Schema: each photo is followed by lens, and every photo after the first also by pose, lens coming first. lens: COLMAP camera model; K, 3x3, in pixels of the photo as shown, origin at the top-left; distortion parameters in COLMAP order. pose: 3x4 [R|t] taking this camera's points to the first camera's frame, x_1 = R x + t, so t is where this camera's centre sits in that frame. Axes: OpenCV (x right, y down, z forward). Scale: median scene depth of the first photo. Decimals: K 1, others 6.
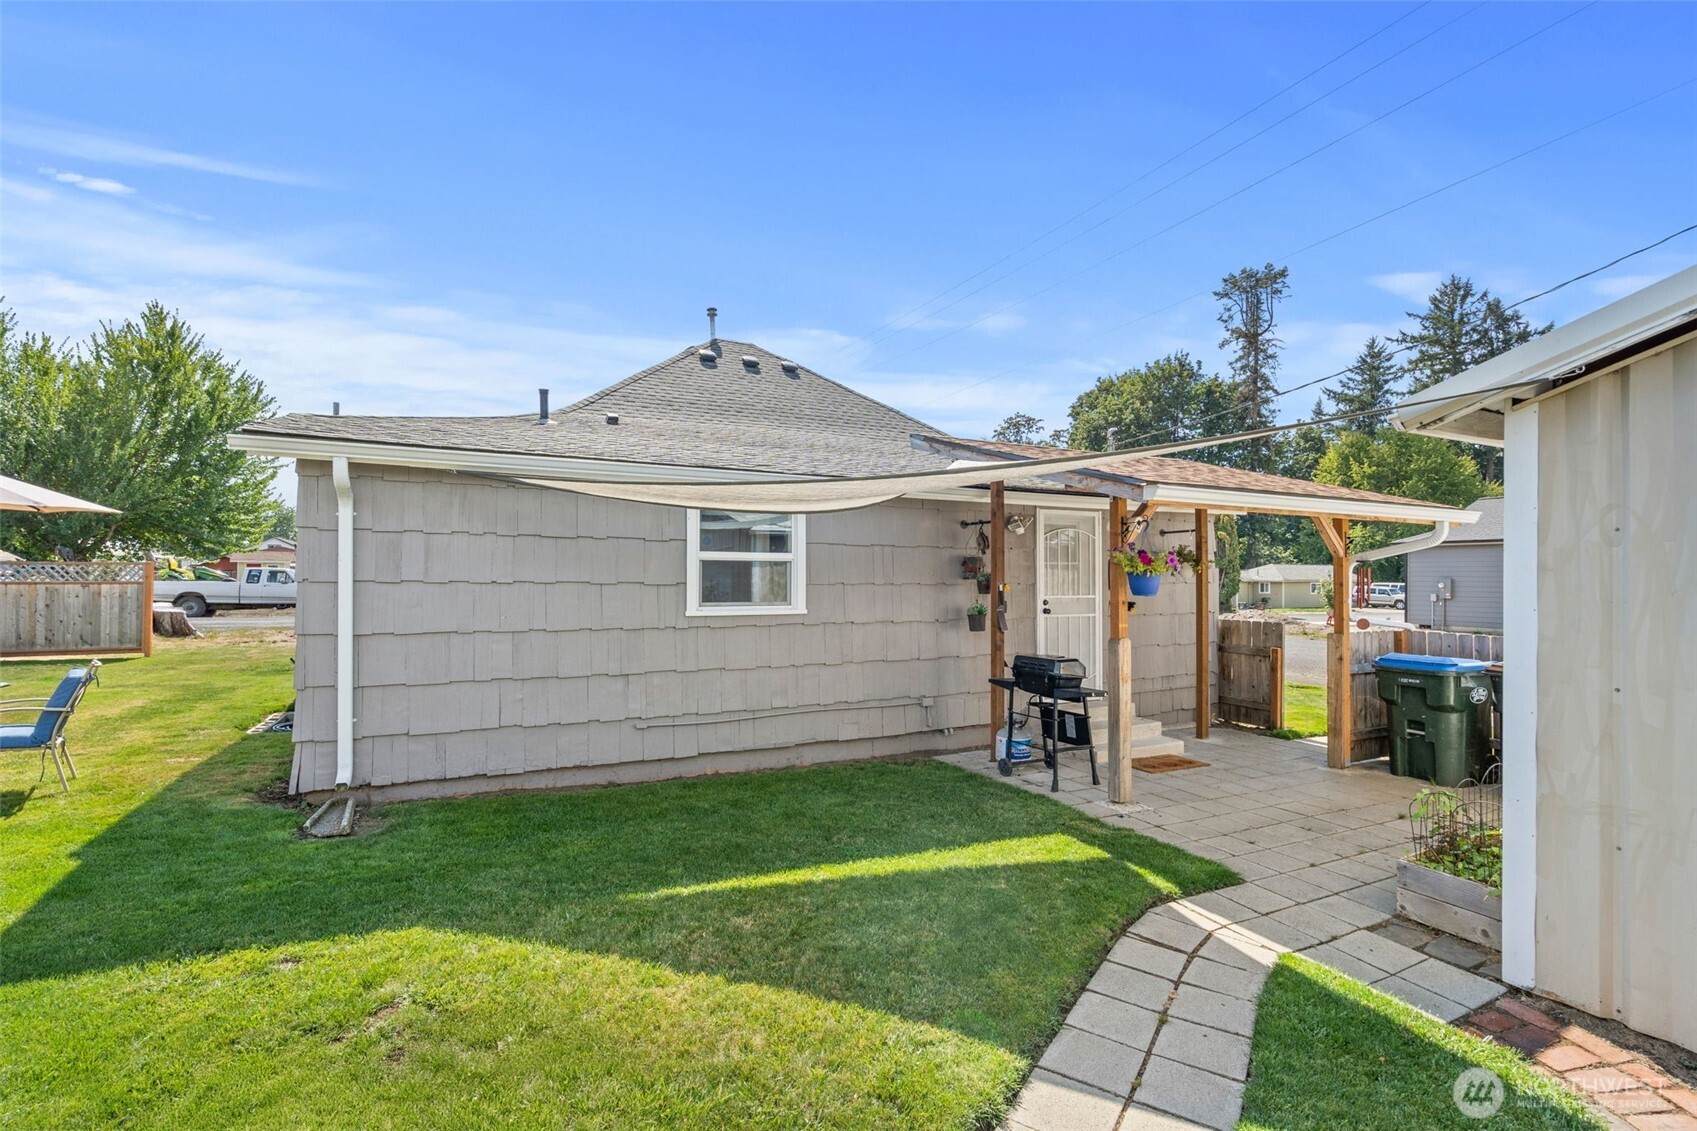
lens RADIAL K [[768.7, 0, 846.6], [0, 768.7, 575.6], [0, 0, 1]] dist [-0.010106, 0.001295]
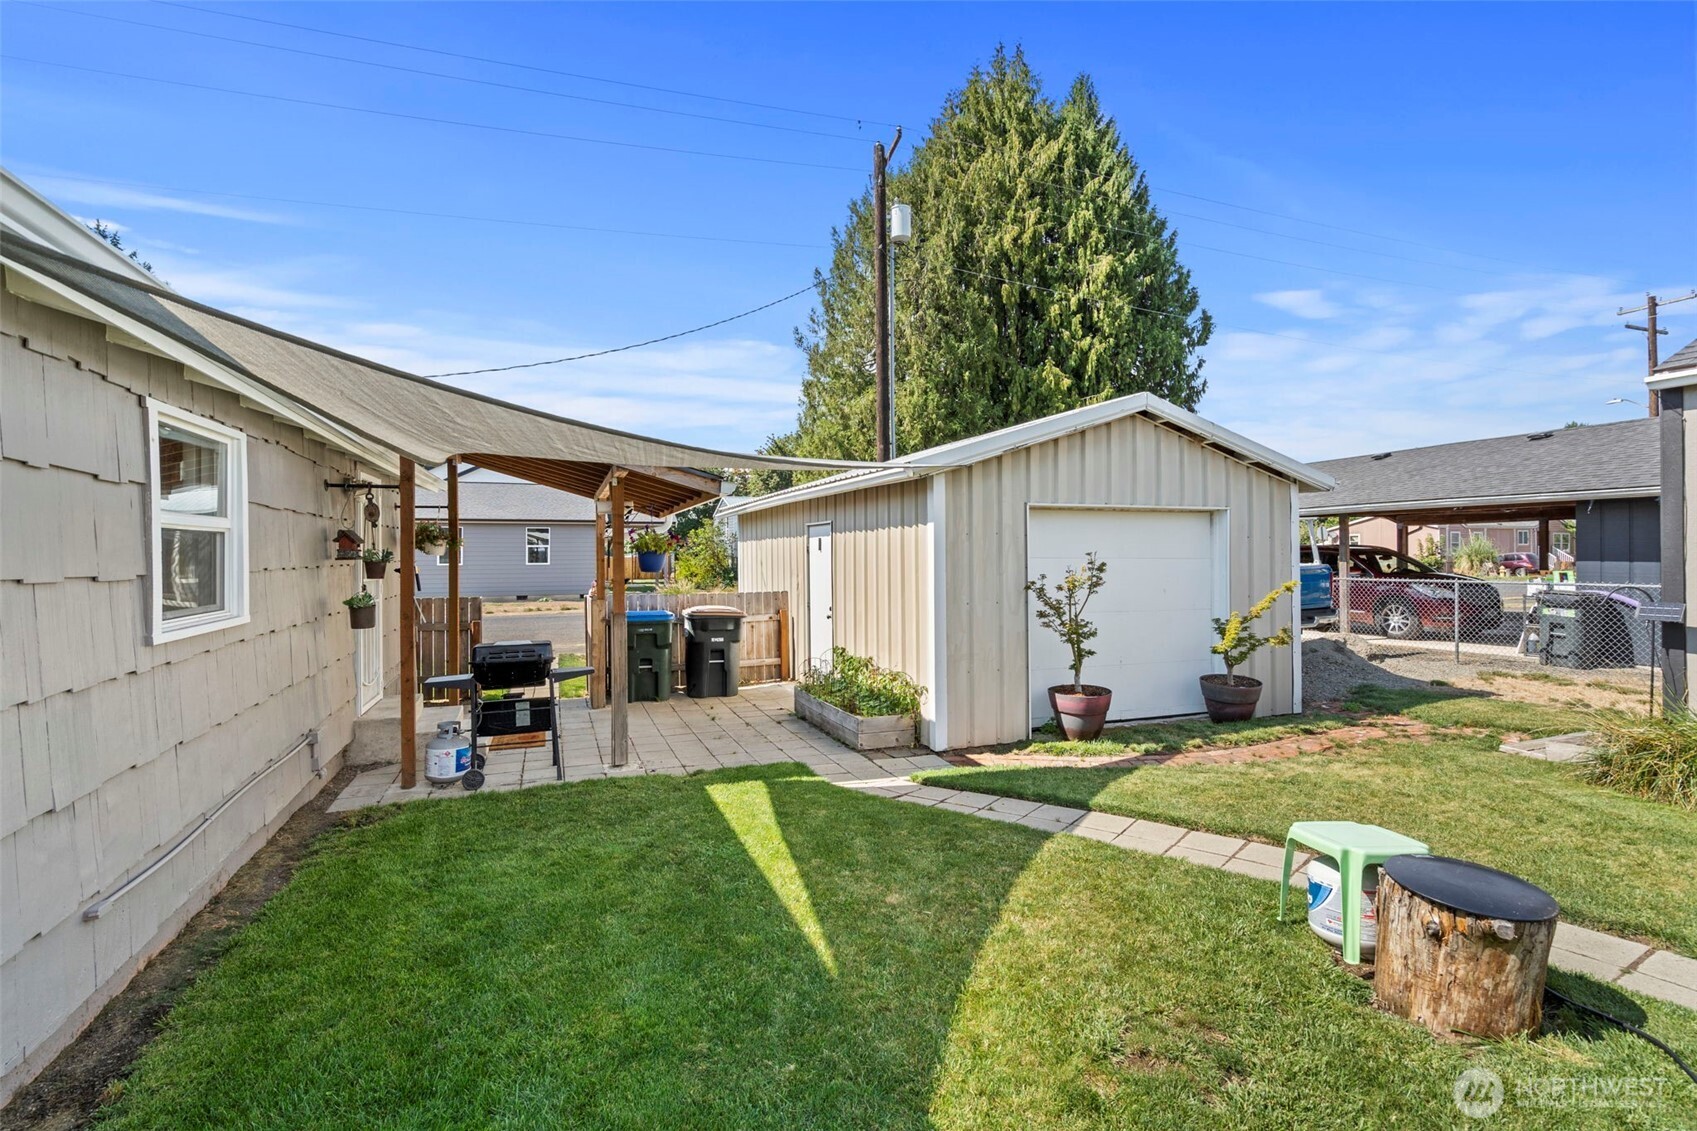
lens RADIAL K [[768.7, 0, 845.0], [0, 768.7, 560.3], [0, 0, 1]] dist [-0.010106, 0.001295]
pose [[0.106268, -0.011164, 0.994275, -0.631687], [0.001883, 0.999937, 0.011026, -0.001628], [-0.994336, 0.000701, 0.106283, 0.539214]]
